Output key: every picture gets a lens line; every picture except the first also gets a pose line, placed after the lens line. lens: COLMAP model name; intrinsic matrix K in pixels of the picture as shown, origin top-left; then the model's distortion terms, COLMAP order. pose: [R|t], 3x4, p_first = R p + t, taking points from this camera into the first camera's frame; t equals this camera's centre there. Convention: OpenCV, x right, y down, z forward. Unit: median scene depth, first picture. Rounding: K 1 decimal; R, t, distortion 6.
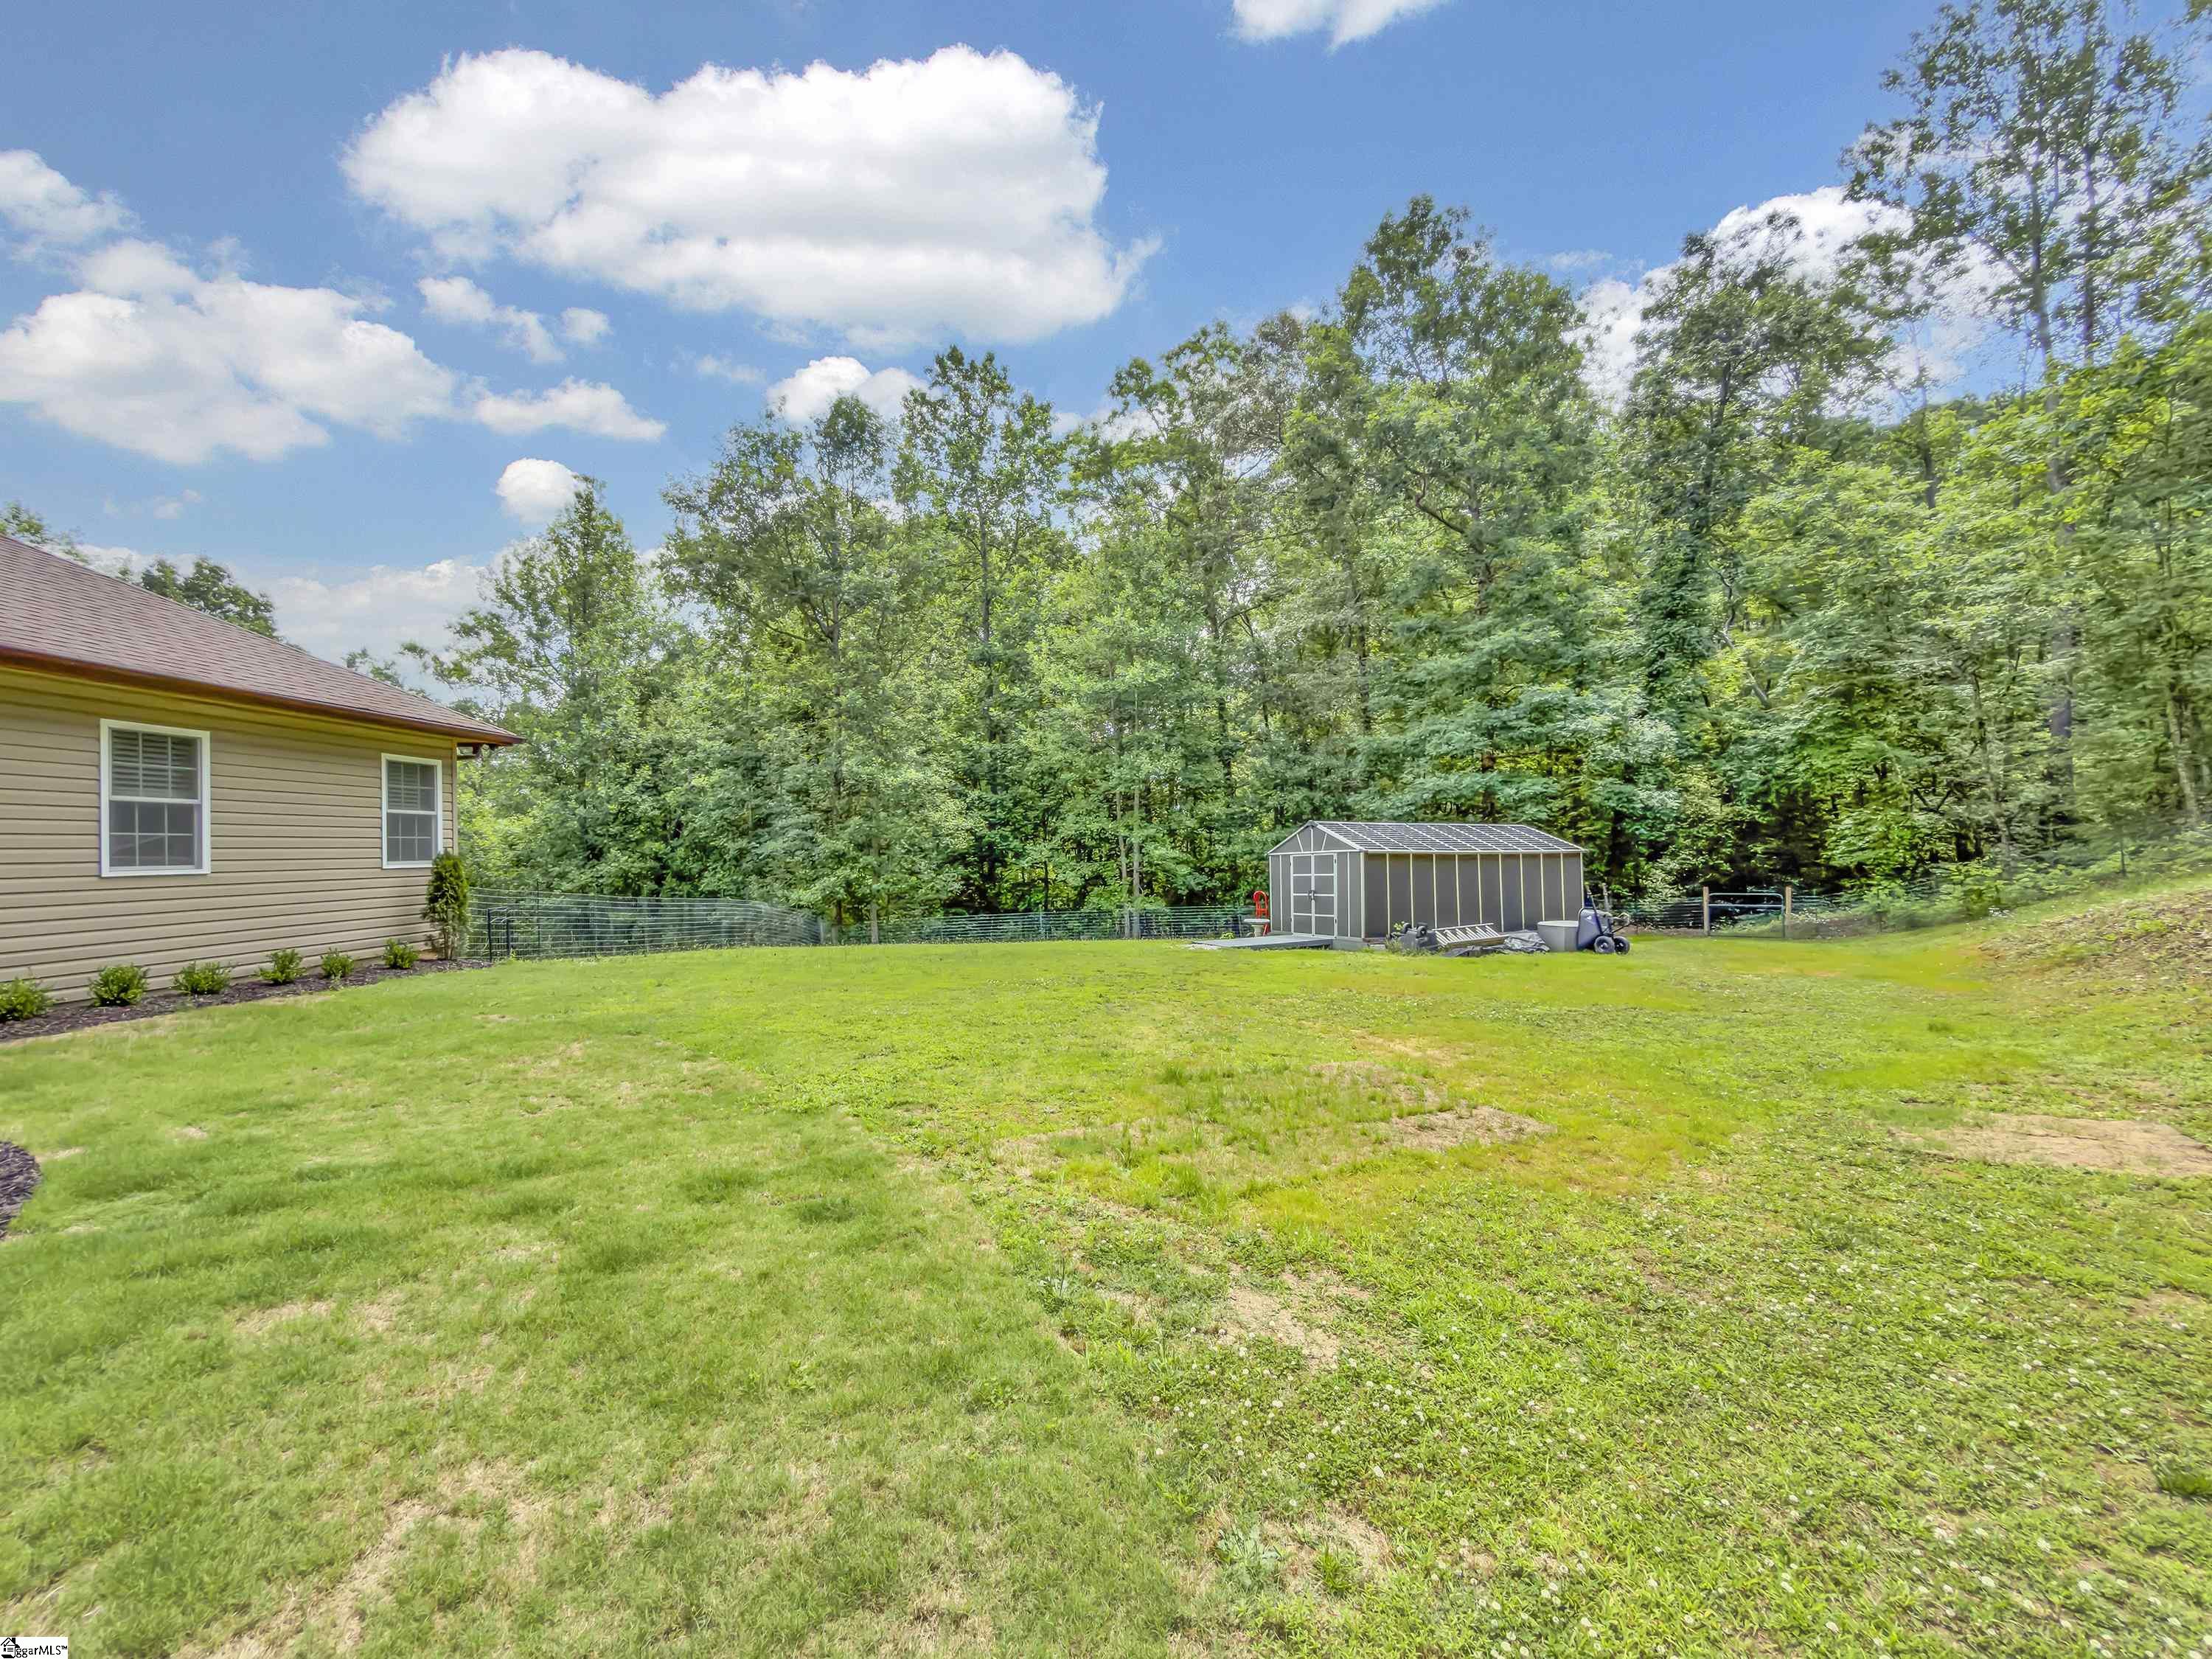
lens RADIAL K [[886.9, 0, 1106.1], [0, 886.9, 842.5], [0, 0, 1]] dist [0.000169, 0.000227]
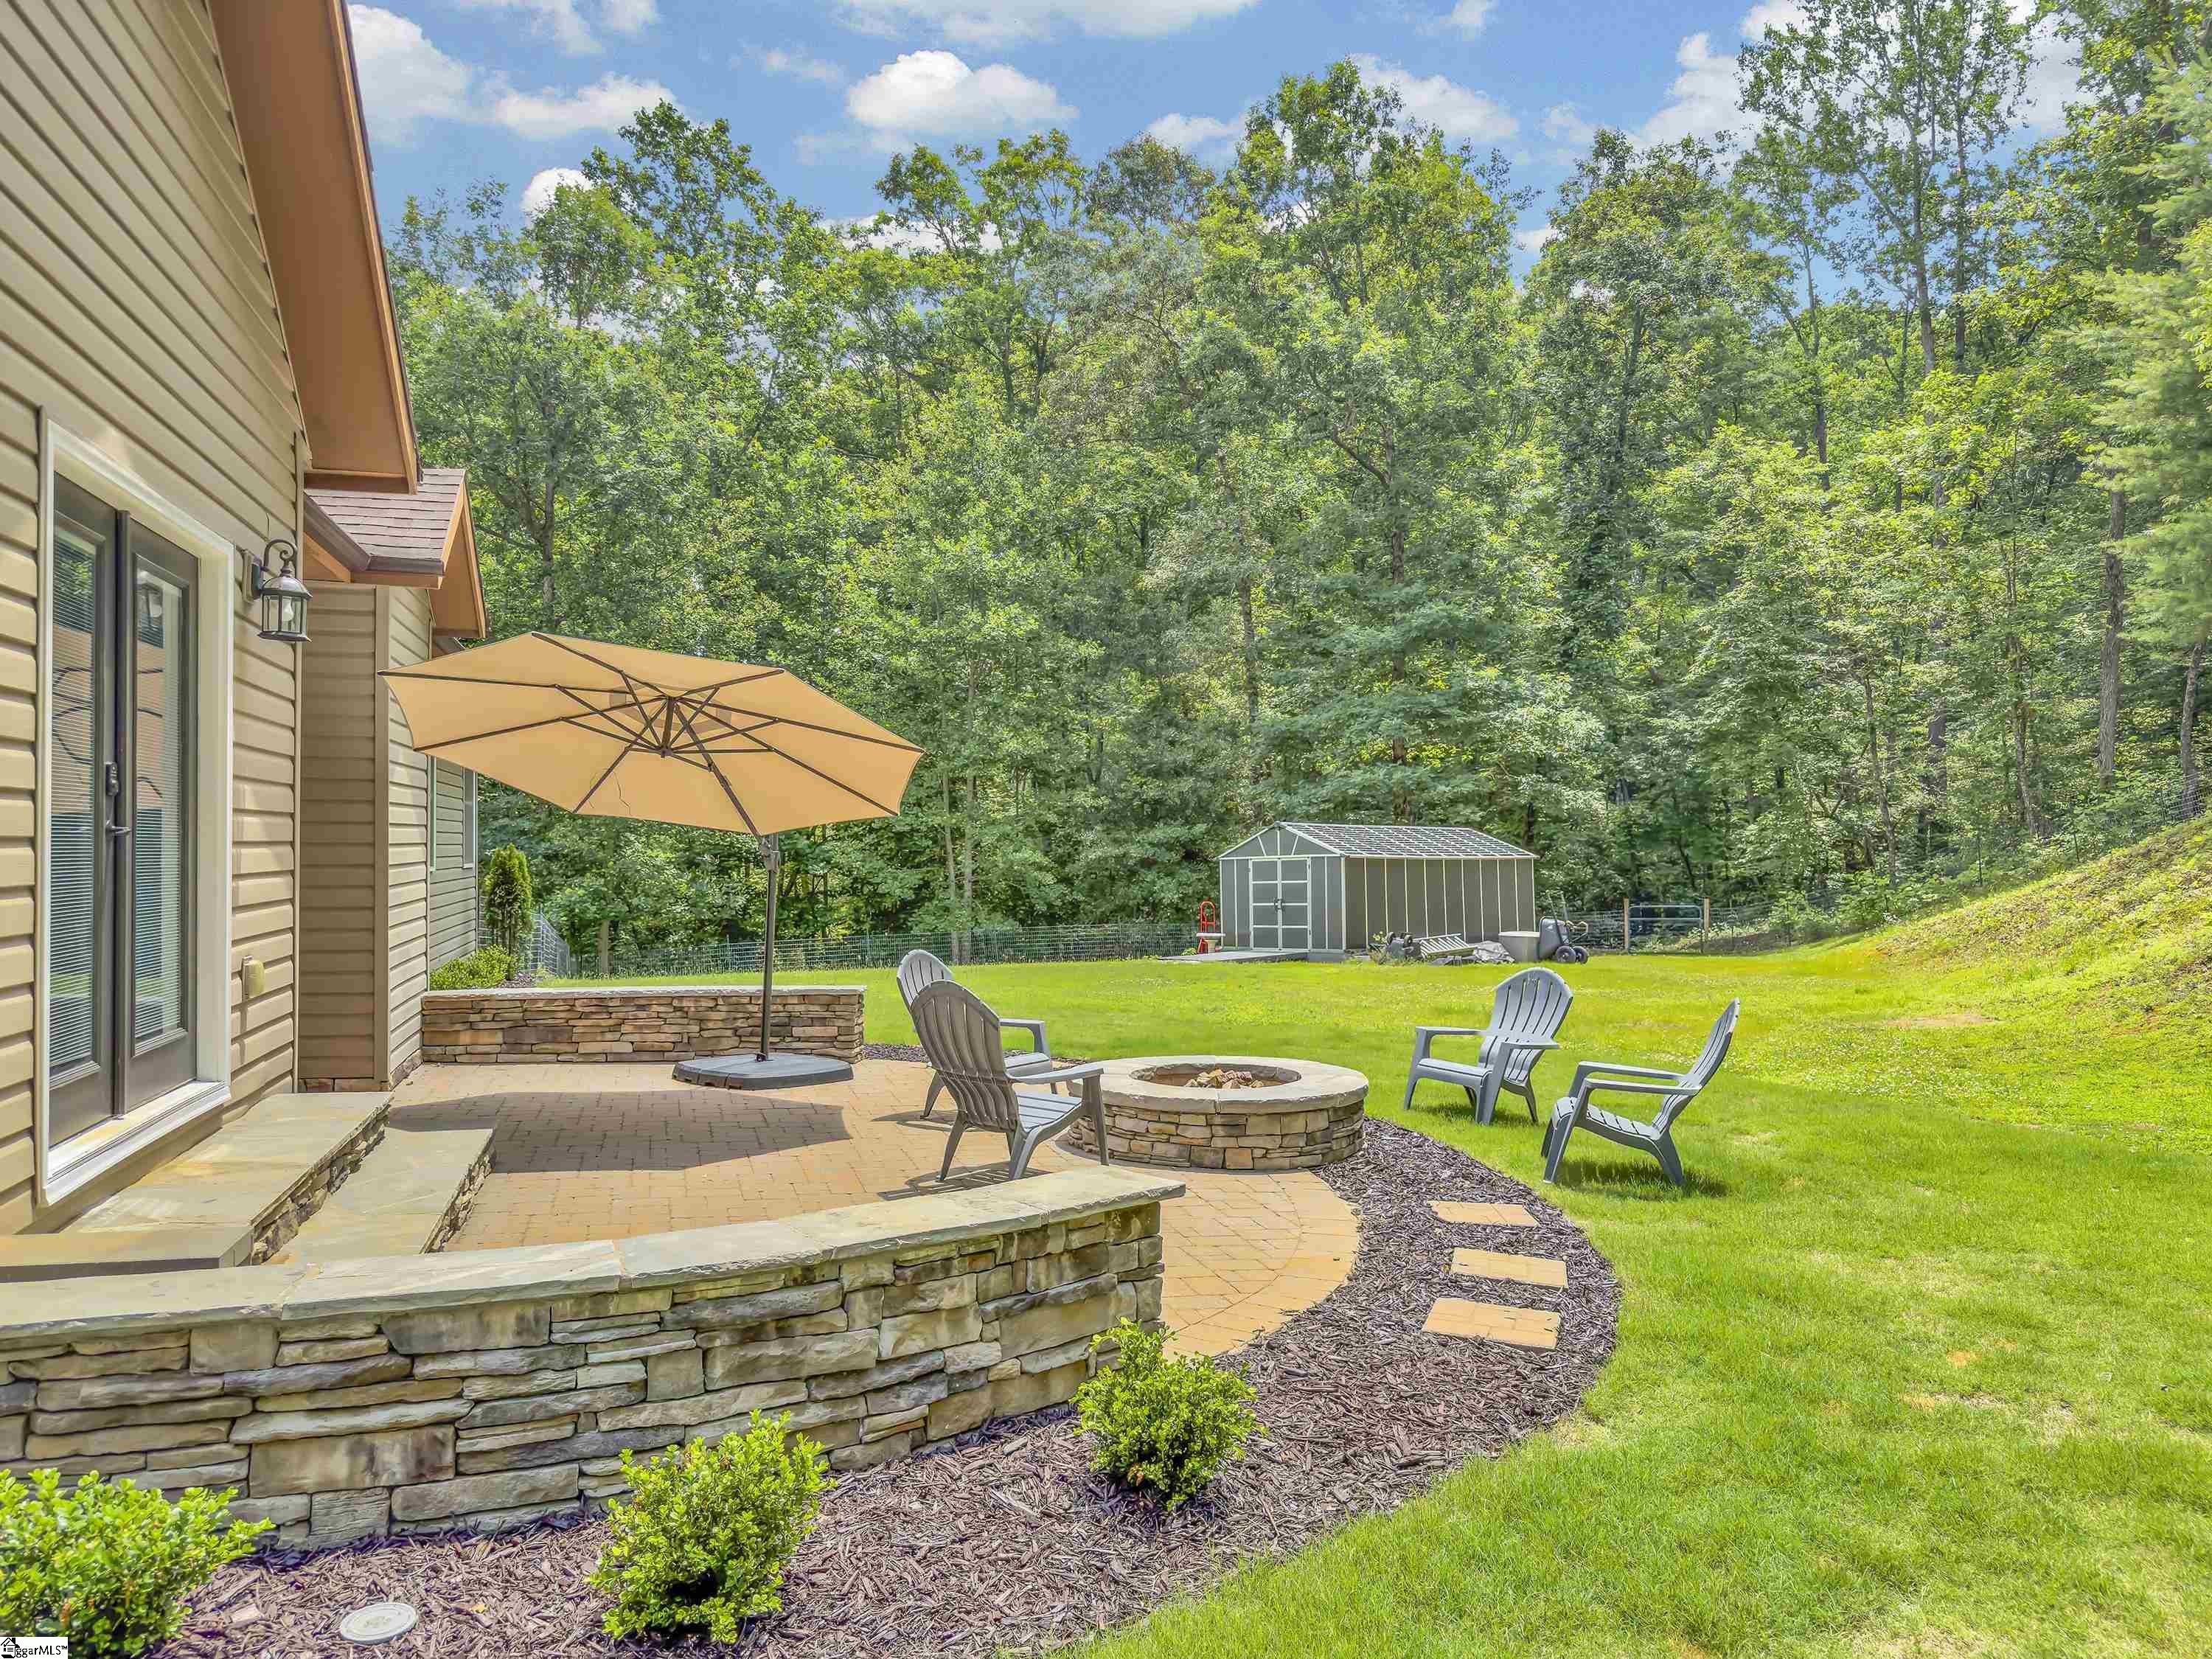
lens RADIAL K [[1524.3, 0, 1106.0], [0, 1524.3, 829.5], [0, 0, 1]] dist [0.072814, -0.129770]
pose [[0.947233, 0.012494, 0.320303, -0.329367], [-0.010281, 0.999910, -0.008601, -0.001099], [-0.320381, 0.004854, 0.947276, -0.310057]]
